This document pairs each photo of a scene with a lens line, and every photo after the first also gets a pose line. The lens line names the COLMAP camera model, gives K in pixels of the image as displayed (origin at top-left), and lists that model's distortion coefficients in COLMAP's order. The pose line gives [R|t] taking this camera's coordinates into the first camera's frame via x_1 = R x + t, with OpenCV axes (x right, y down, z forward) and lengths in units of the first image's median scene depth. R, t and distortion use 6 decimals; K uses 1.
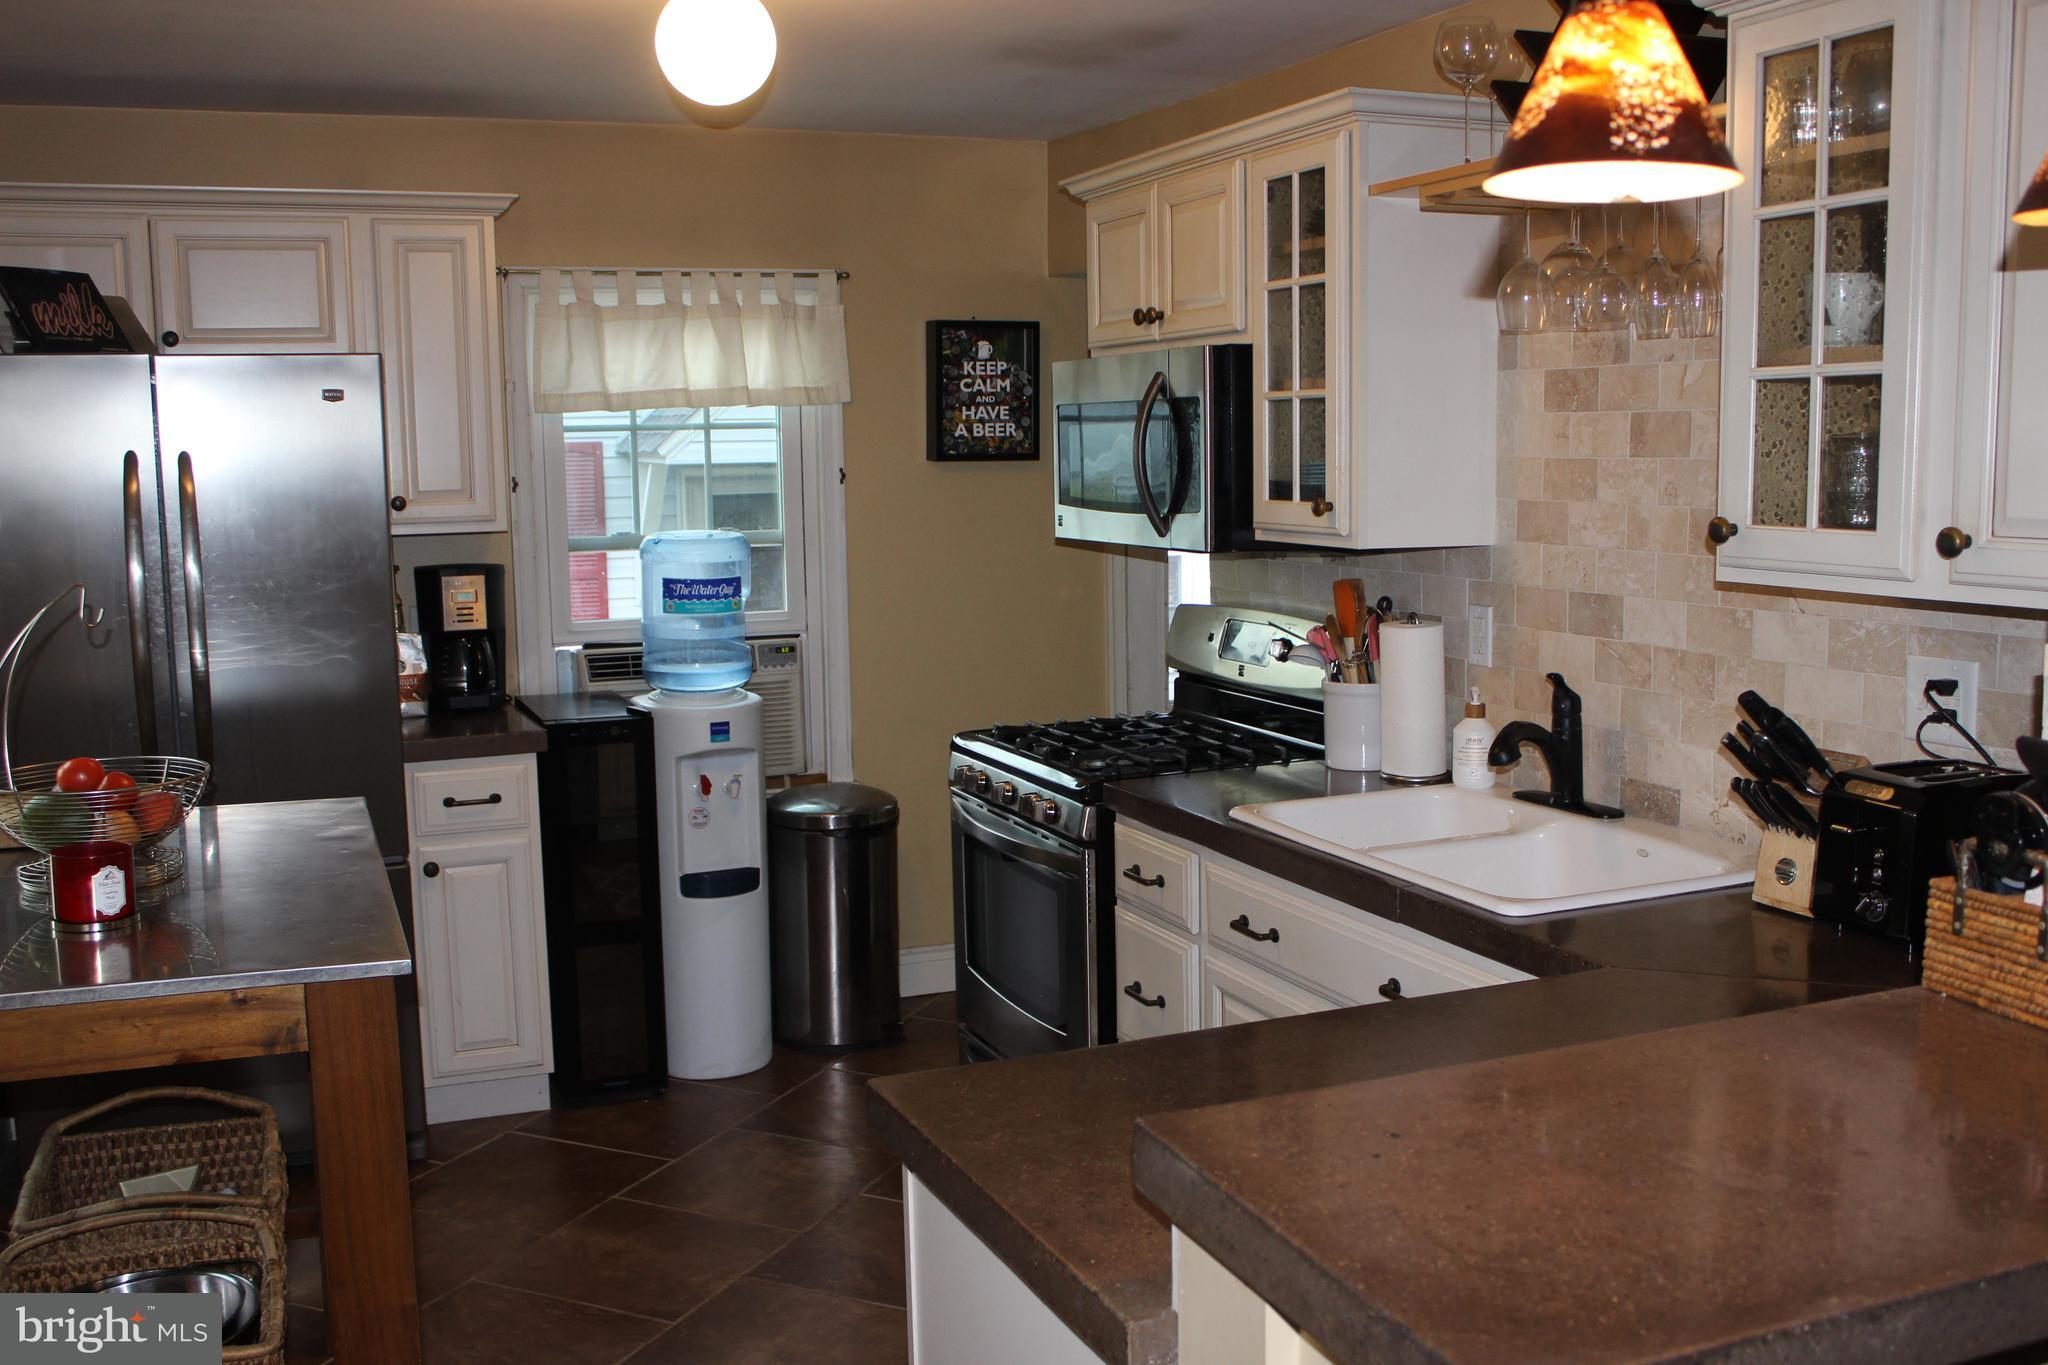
lens RADIAL K [[1947.5, 0, 1050.4], [0, 1947.5, 689.5], [0, 0, 1]] dist [-0.138894, 0.161332]
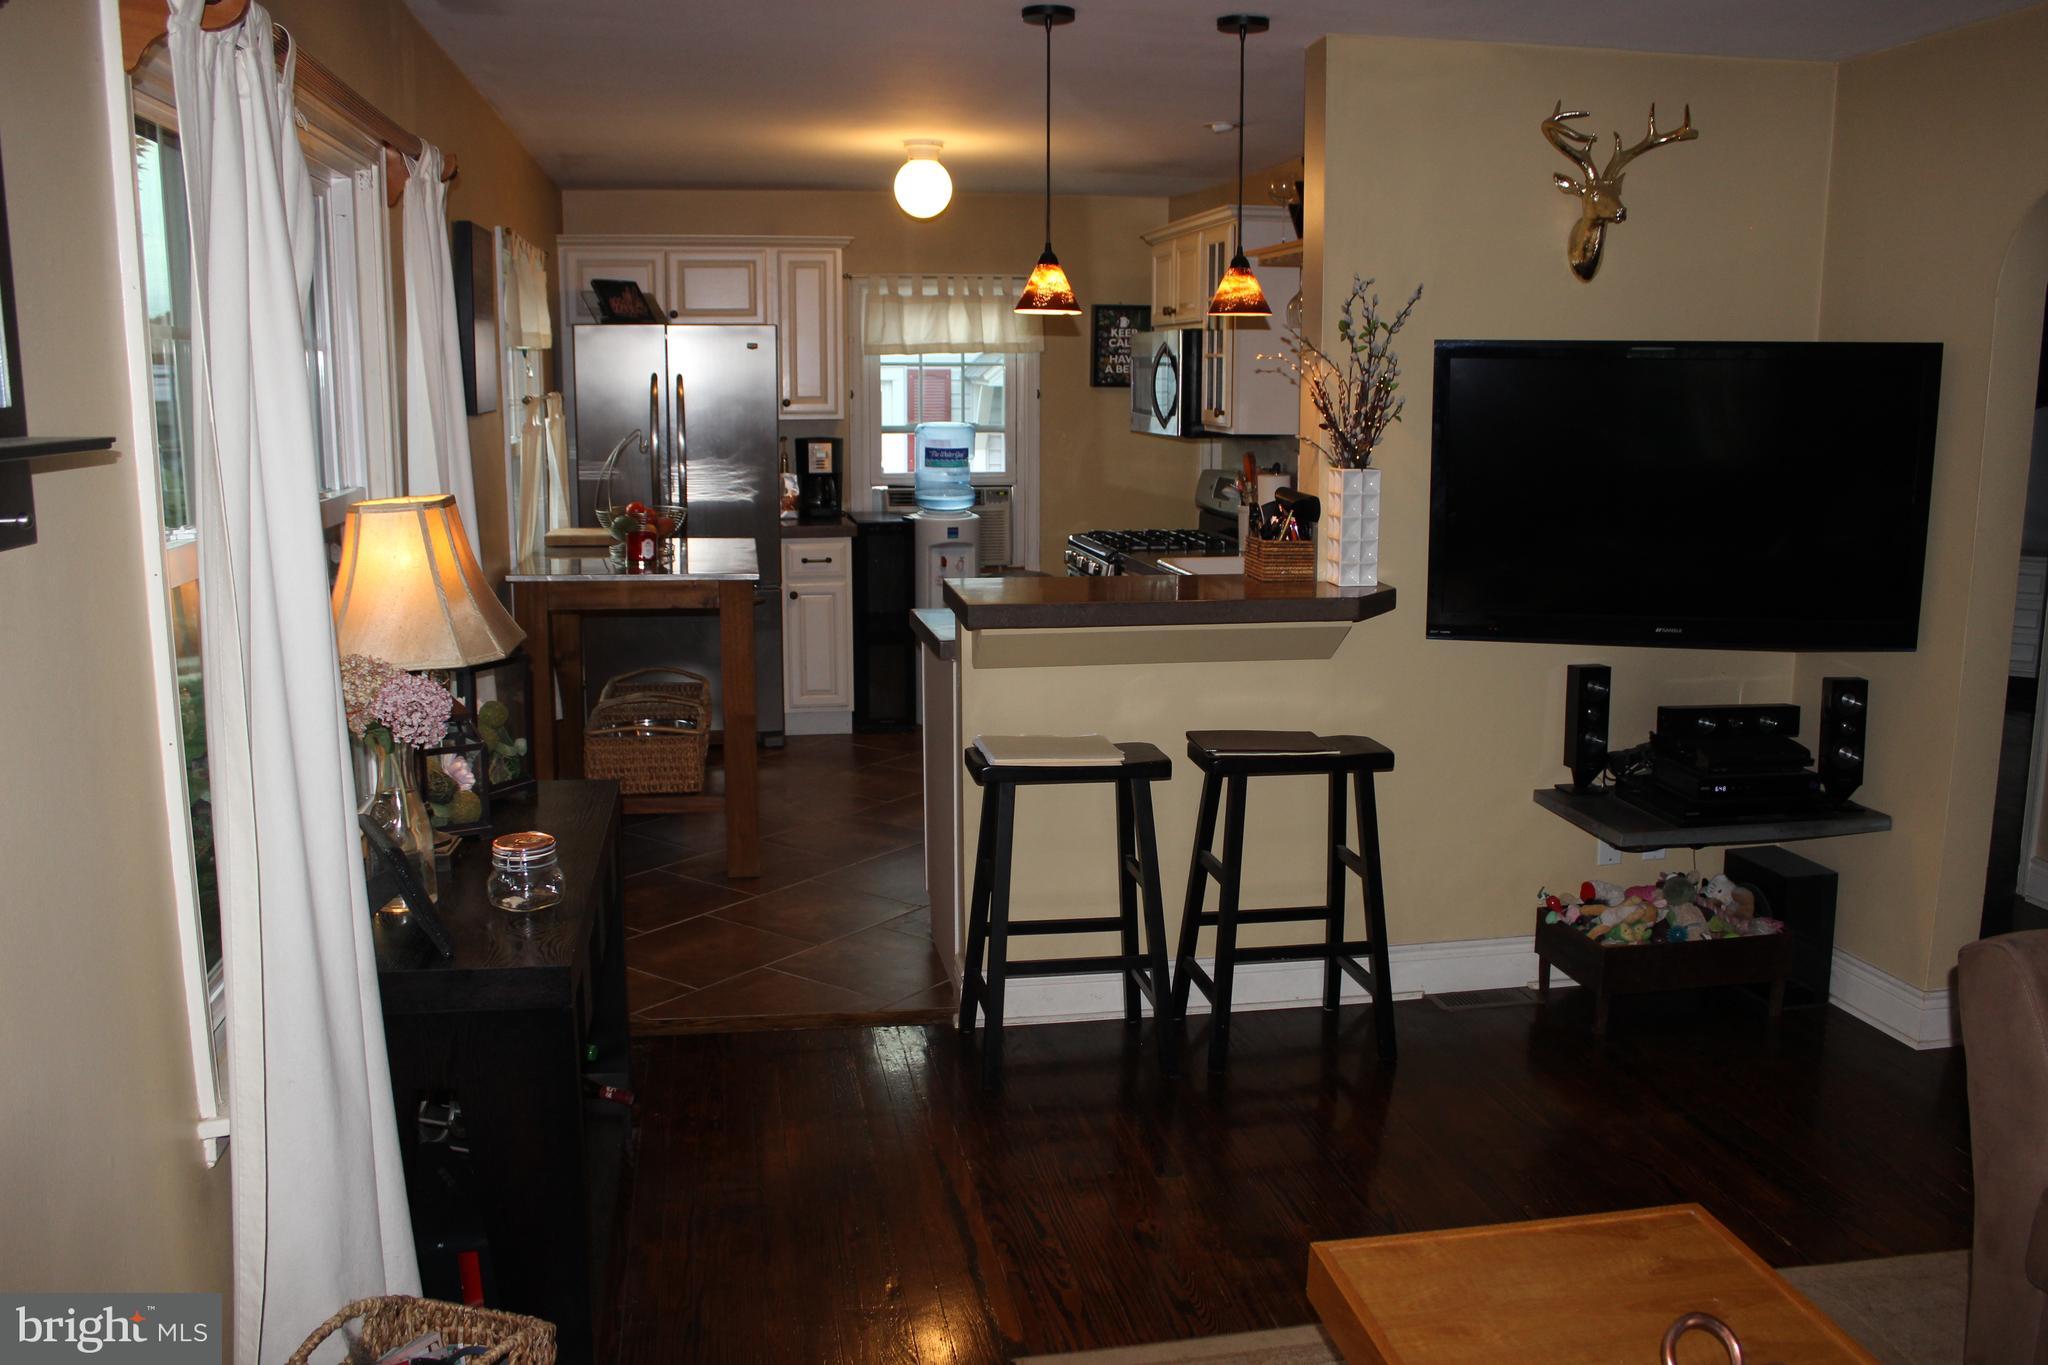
lens RADIAL K [[1676.2, 0, 1024.0], [0, 1676.2, 682.5], [0, 0, 1]] dist [-0.152388, 0.087862]
pose [[0.976375, 0.055832, -0.208746, 0.349905], [-0.043780, 0.997120, 0.061922, 0.093389], [0.211602, -0.051320, 0.976008, -0.799658]]
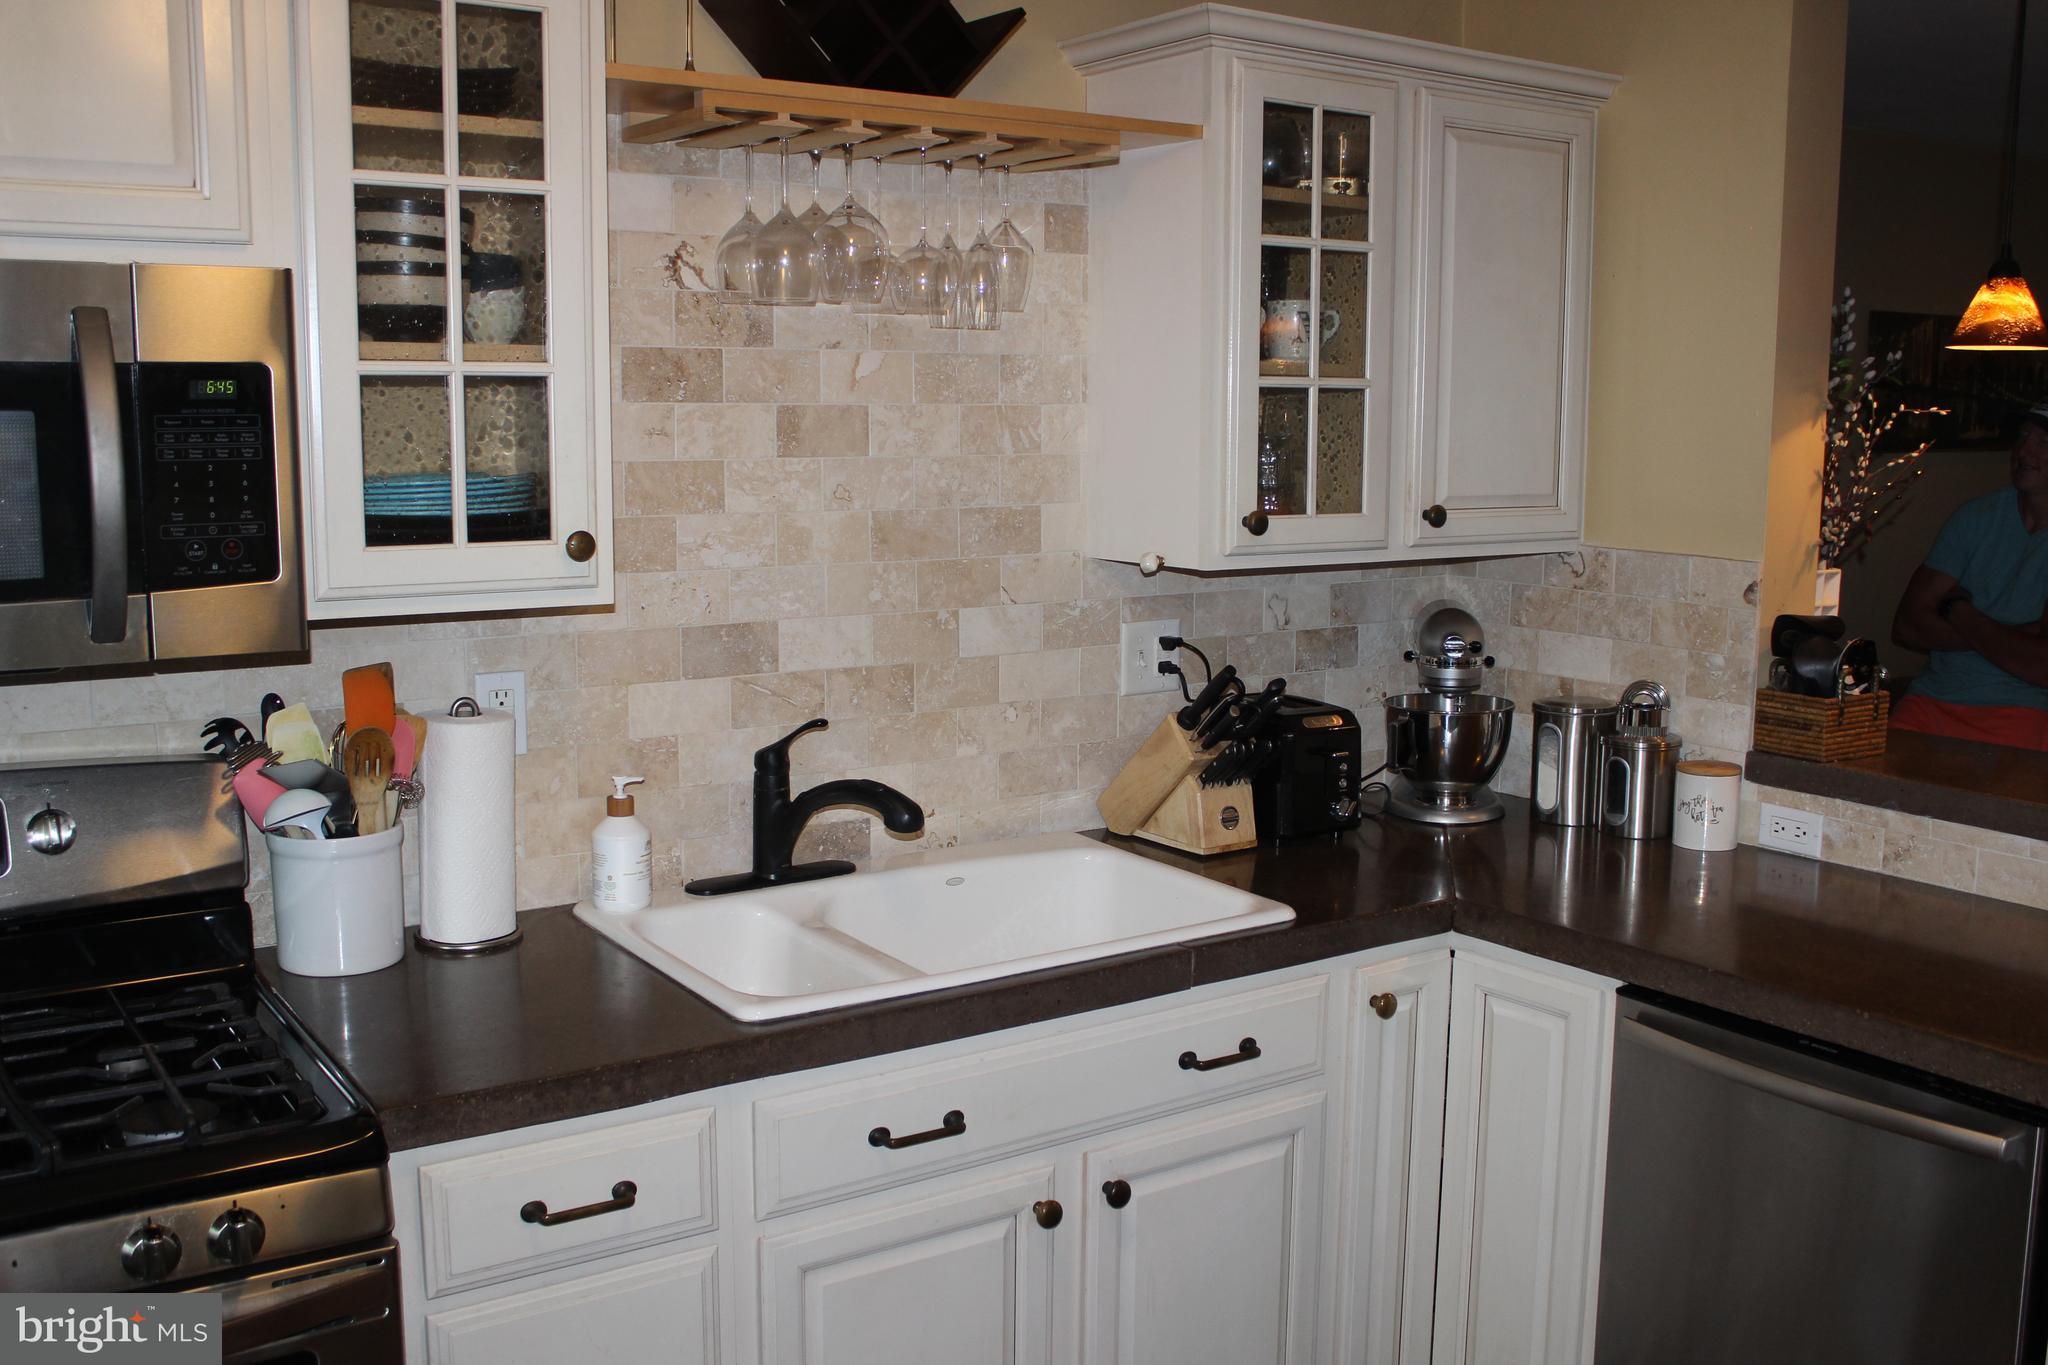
lens RADIAL K [[1947.5, 0, 1050.4], [0, 1947.5, 689.5], [0, 0, 1]] dist [-0.138894, 0.161332]
pose [[-0.209992, -0.132000, 0.968752, -0.499593], [0.116706, 0.980376, 0.158881, -0.124770], [-0.970713, 0.146423, -0.190466, 0.929295]]
